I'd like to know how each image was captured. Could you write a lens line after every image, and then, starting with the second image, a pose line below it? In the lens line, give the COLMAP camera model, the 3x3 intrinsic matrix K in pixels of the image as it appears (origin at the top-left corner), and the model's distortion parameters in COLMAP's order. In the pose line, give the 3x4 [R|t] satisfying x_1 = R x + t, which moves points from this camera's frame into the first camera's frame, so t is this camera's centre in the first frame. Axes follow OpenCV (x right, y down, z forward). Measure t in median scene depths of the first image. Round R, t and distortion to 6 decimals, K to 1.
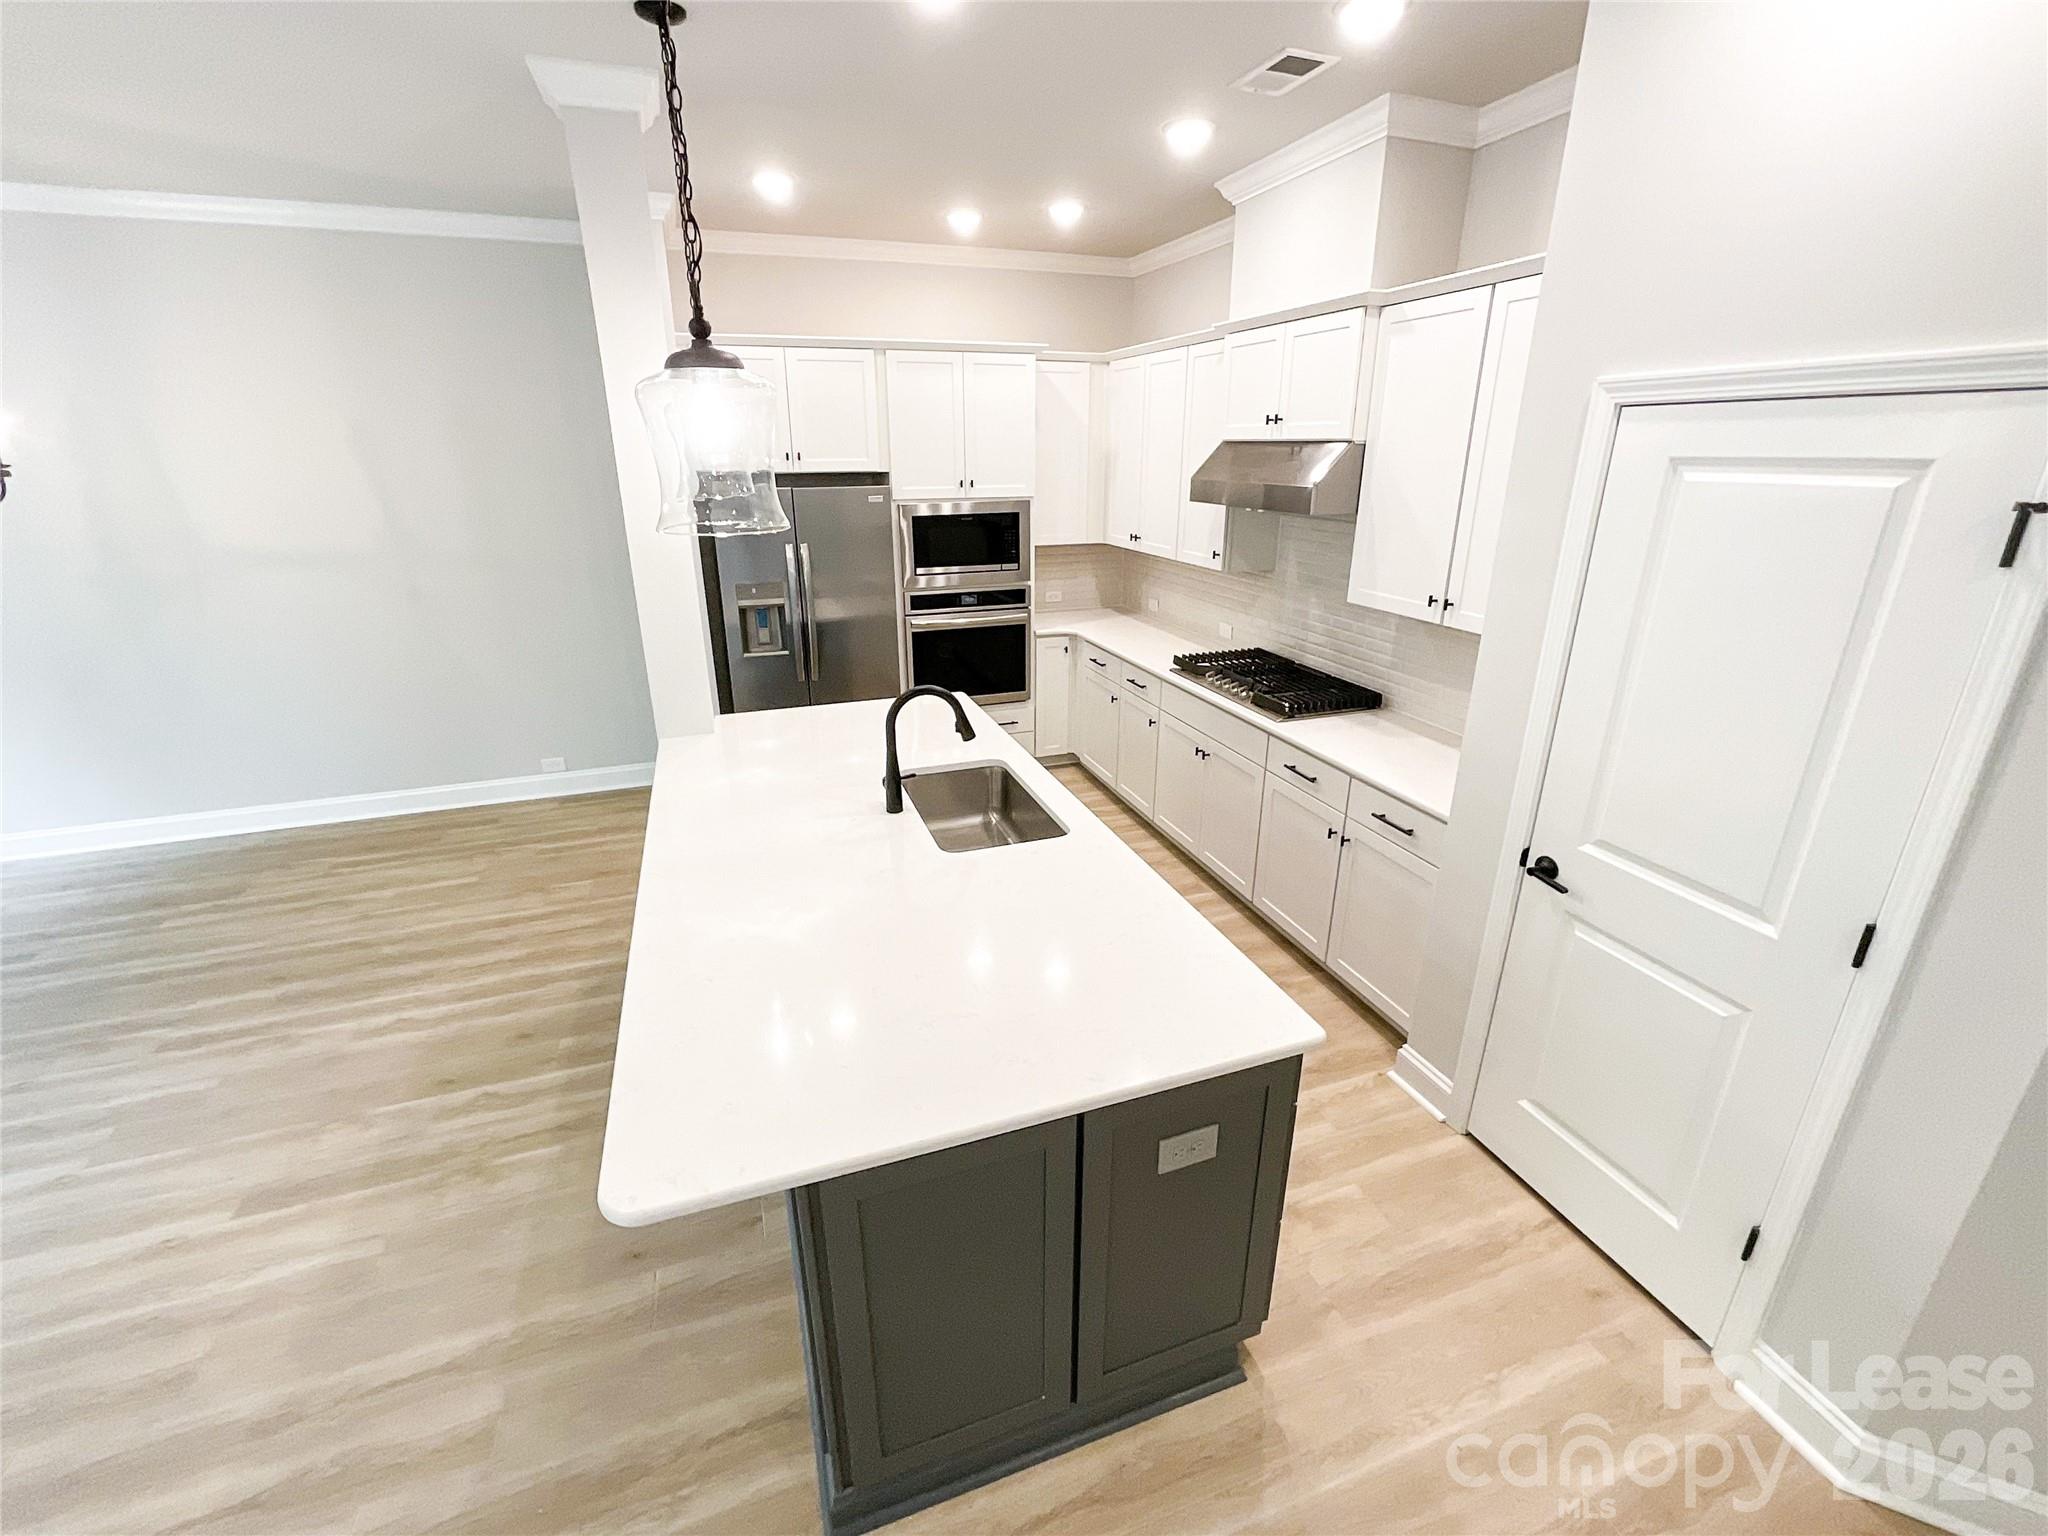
lens RADIAL K [[865.5, 0, 1022.8], [0, 865.5, 748.6], [0, 0, 1]] dist [-0.017179, 0.008789]
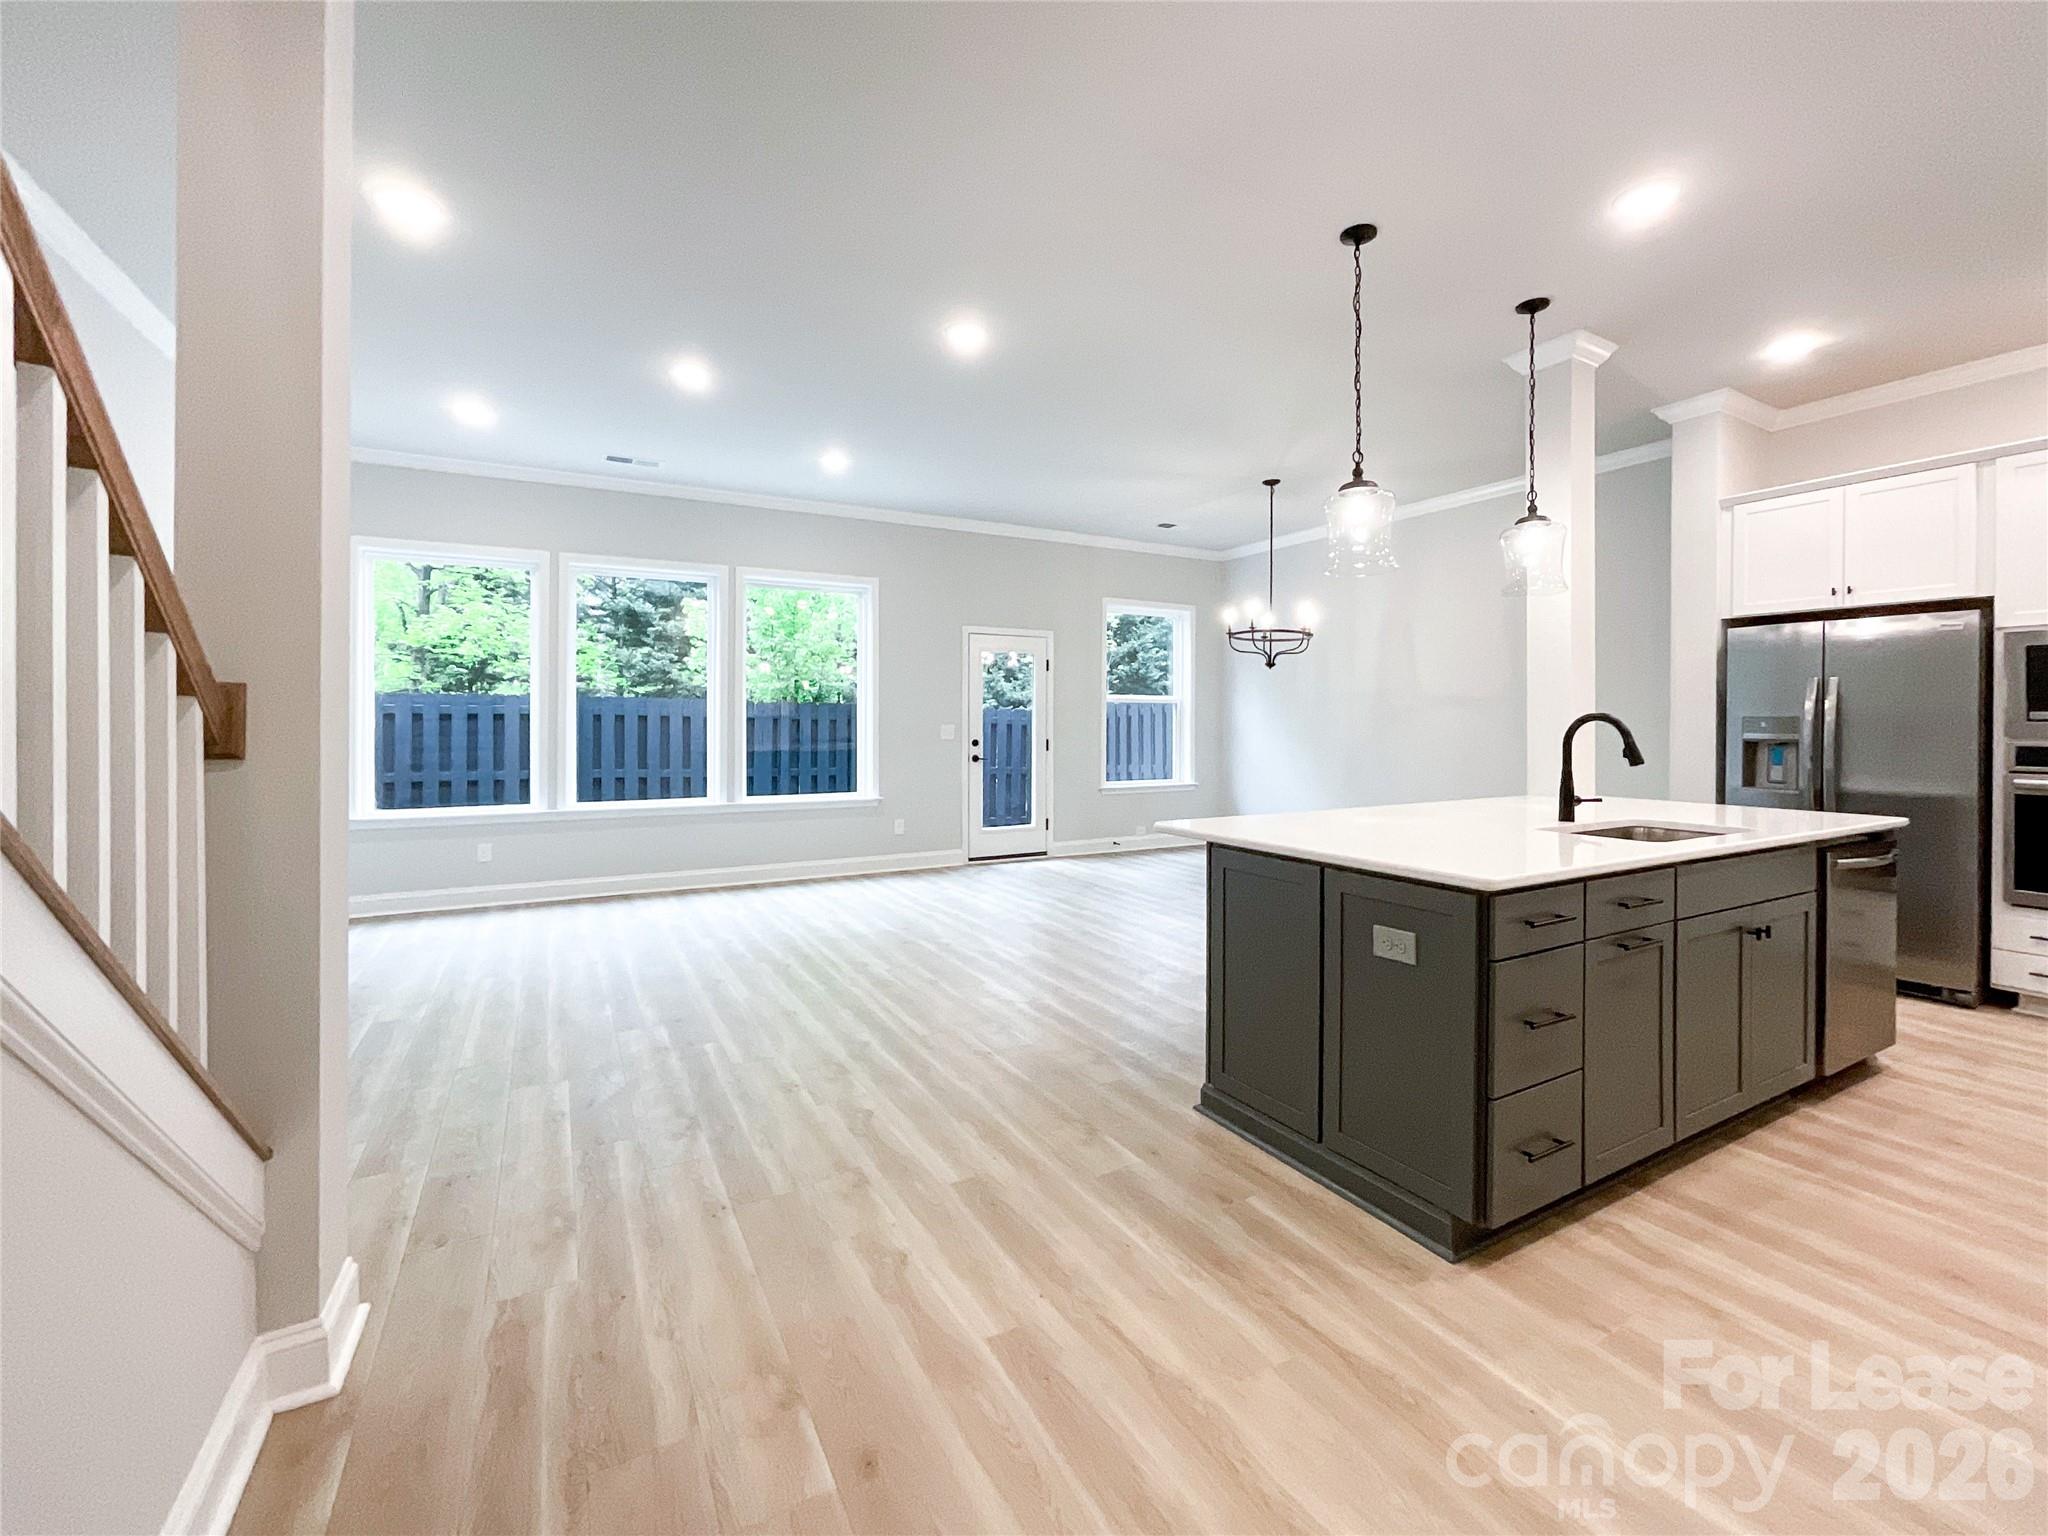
lens RADIAL K [[859.1, 0, 1021.0], [0, 859.1, 724.9], [0, 0, 1]] dist [-0.011975, 0.001079]
pose [[0.162162, 0.005836, -0.986747, 0.613106], [-0.330990, 0.942371, -0.048821, 0.175928], [0.929596, 0.334520, 0.154749, 0.068992]]
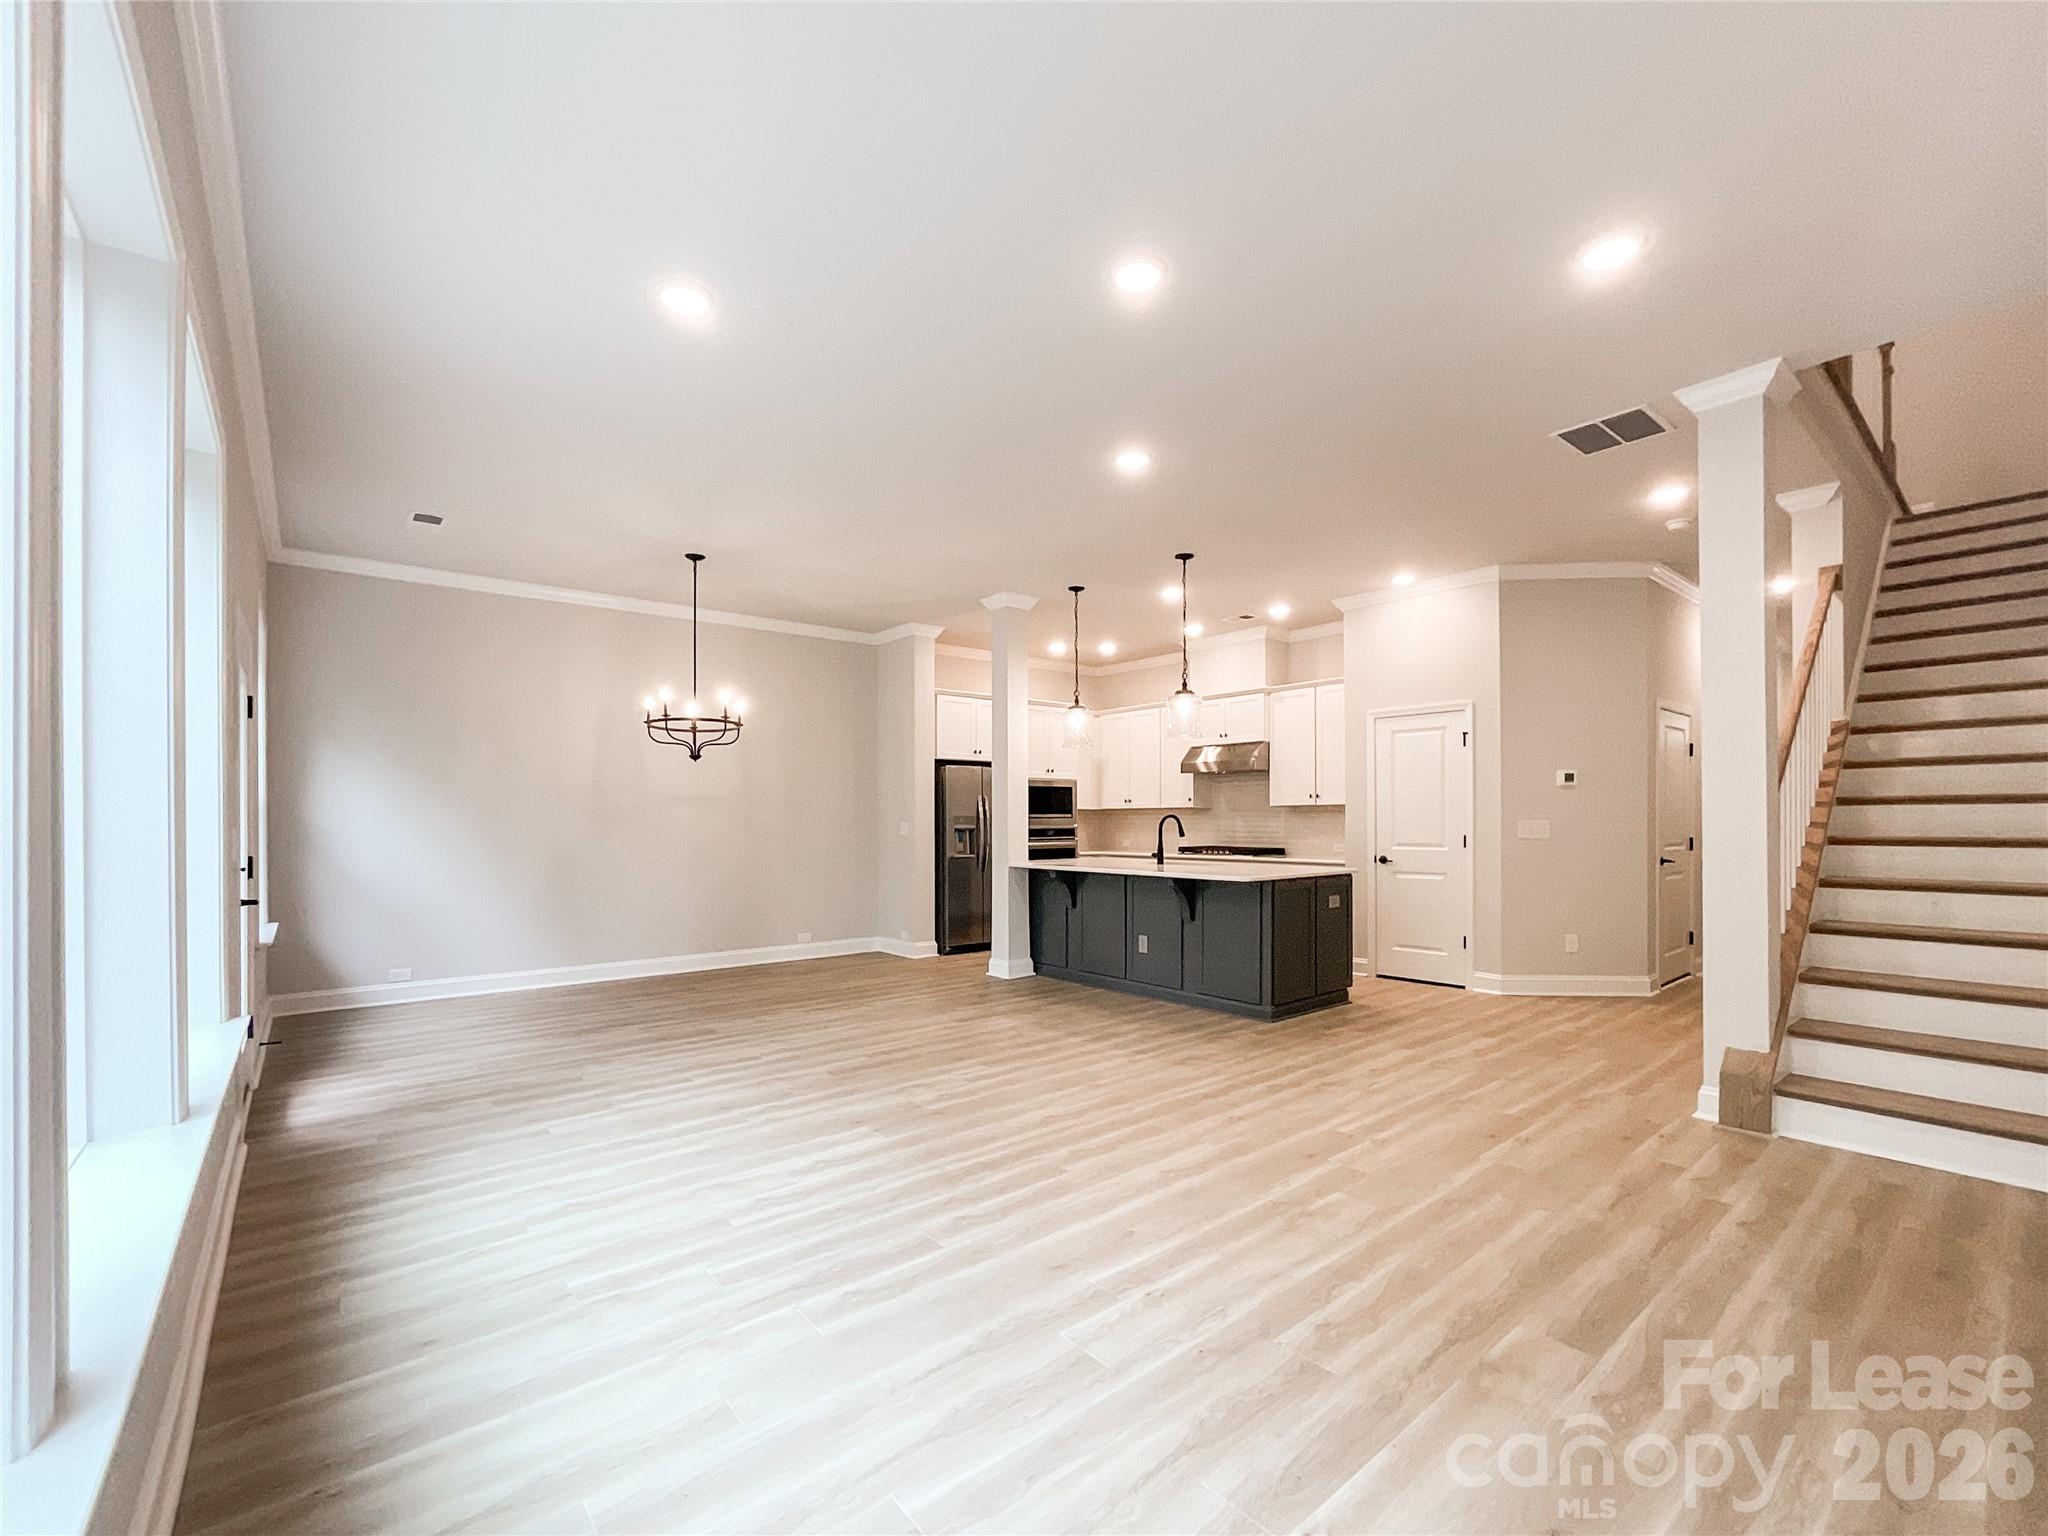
lens RADIAL K [[883.3, 0, 1047.6], [0, 883.3, 821.3], [0, 0, 1]] dist [-0.013022, 0.000325]
pose [[0.933825, -0.000682, 0.357730, -0.961967], [0.119818, 0.942835, -0.310975, 0.499232], [-0.337069, 0.333259, 0.880524, -0.828150]]
